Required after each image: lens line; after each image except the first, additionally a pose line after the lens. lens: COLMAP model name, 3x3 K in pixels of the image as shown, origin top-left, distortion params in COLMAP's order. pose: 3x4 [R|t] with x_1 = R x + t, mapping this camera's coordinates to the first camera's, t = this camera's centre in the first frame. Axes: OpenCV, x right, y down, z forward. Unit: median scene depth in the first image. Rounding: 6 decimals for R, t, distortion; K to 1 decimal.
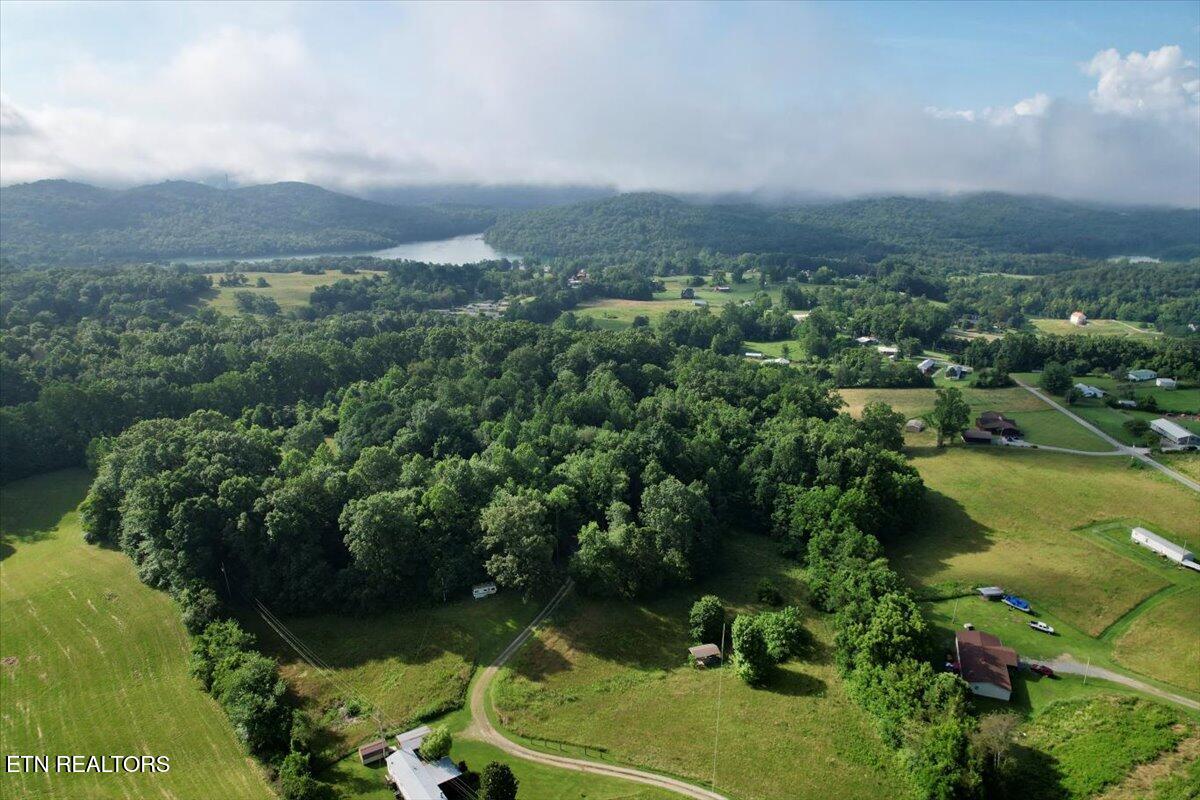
lens RADIAL K [[769.8, 0, 605.0], [0, 769.8, 401.3], [0, 0, 1]] dist [-0.076321, 0.073349]
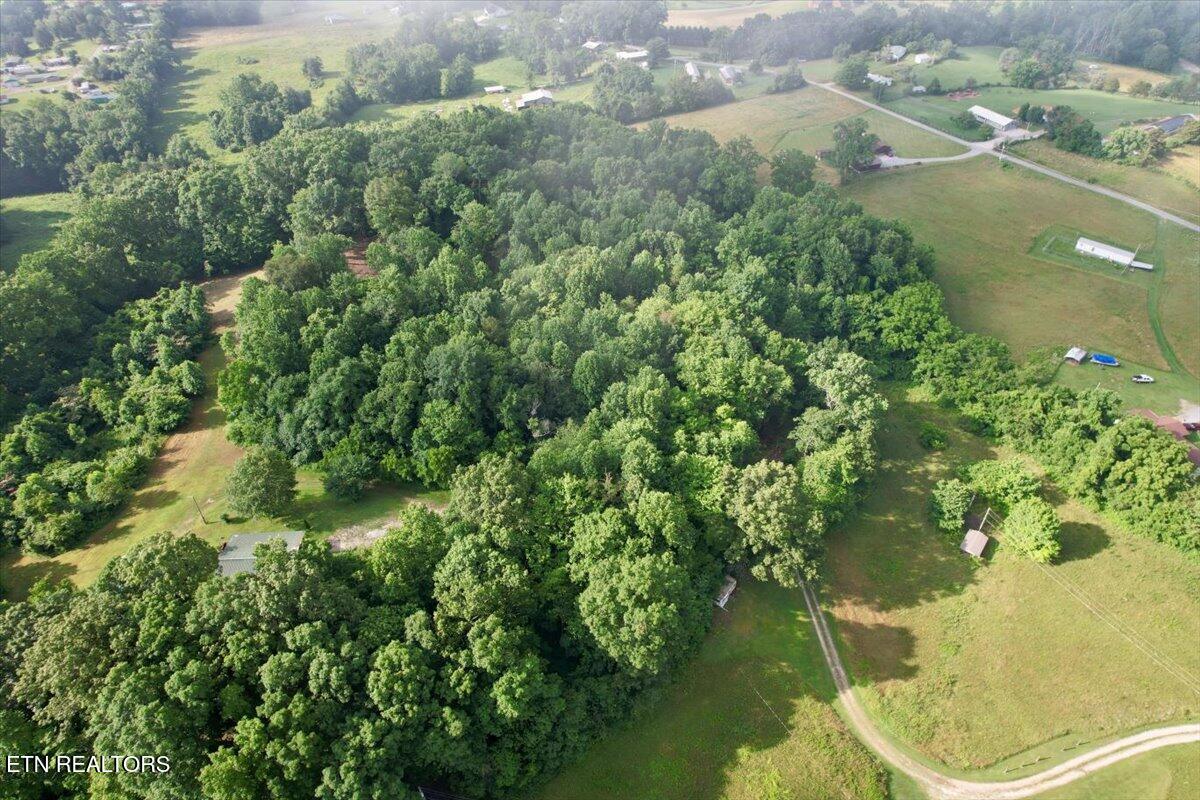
lens RADIAL K [[769.8, 0, 605.0], [0, 769.8, 401.3], [0, 0, 1]] dist [-0.076321, 0.073349]
pose [[0.829077, -0.362892, 0.425372, -0.420409], [0.171837, 0.889320, 0.423771, -0.207223], [-0.532075, -0.278244, 0.799673, 0.442987]]
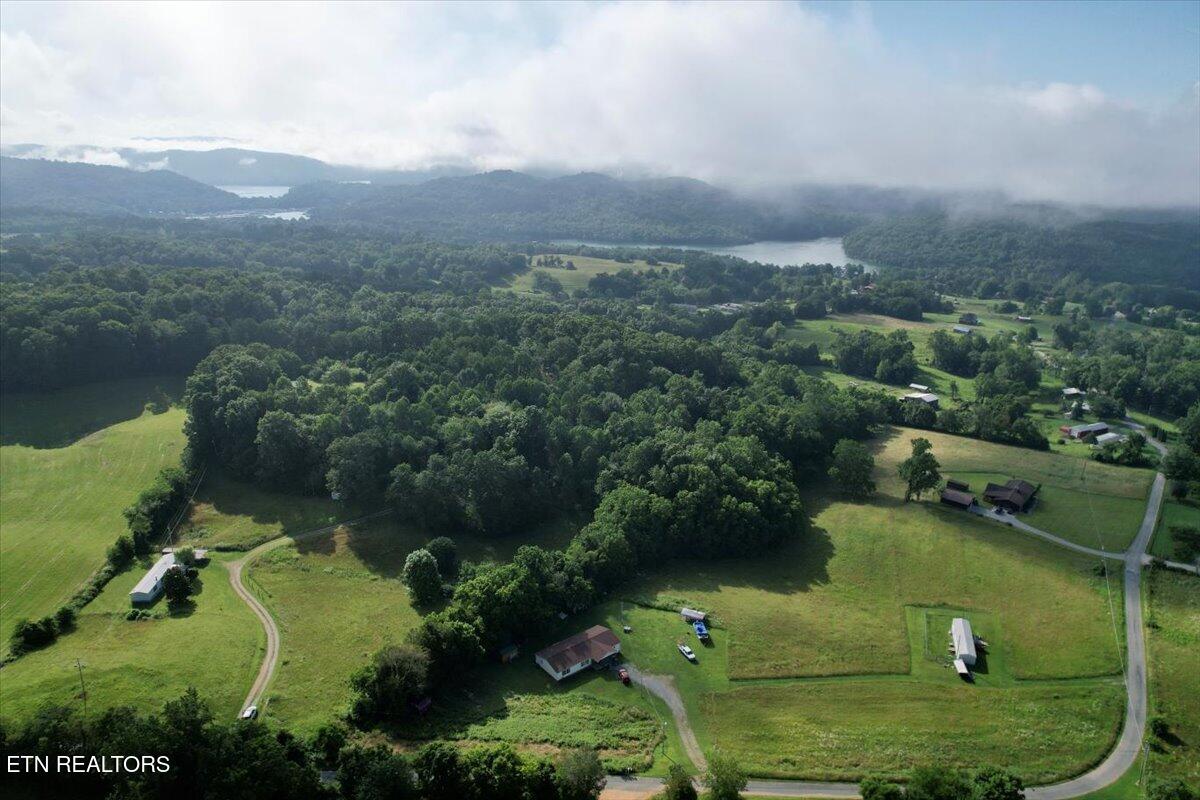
lens RADIAL K [[769.8, 0, 605.0], [0, 769.8, 401.3], [0, 0, 1]] dist [-0.076321, 0.073349]
pose [[0.855876, 0.167423, -0.489333, 0.764185], [-0.165469, 0.985065, 0.047619, -0.057033], [0.489997, 0.040213, 0.870796, 0.015697]]
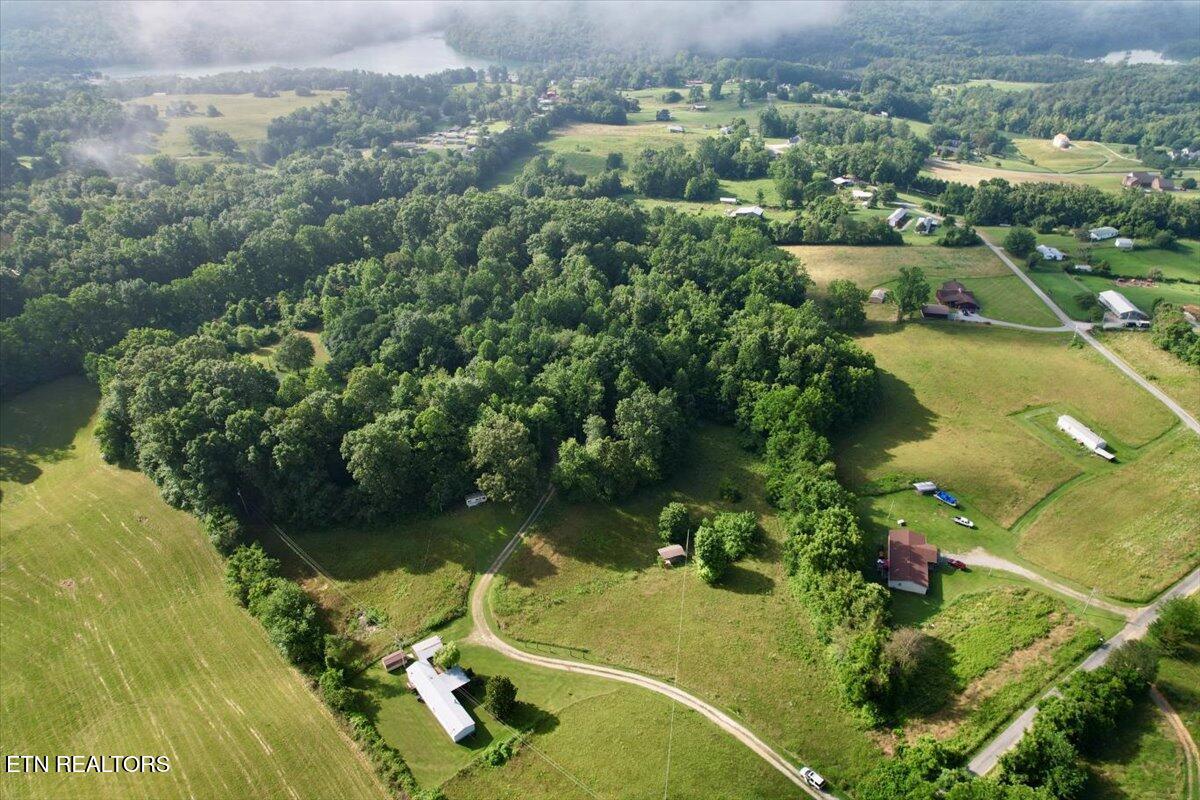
lens RADIAL K [[769.8, 0, 605.0], [0, 769.8, 401.3], [0, 0, 1]] dist [-0.076321, 0.073349]
pose [[0.999375, -0.020844, 0.028538, 0.001384], [0.012905, 0.967011, 0.254406, -0.147144], [-0.032900, -0.253879, 0.966676, -0.045621]]
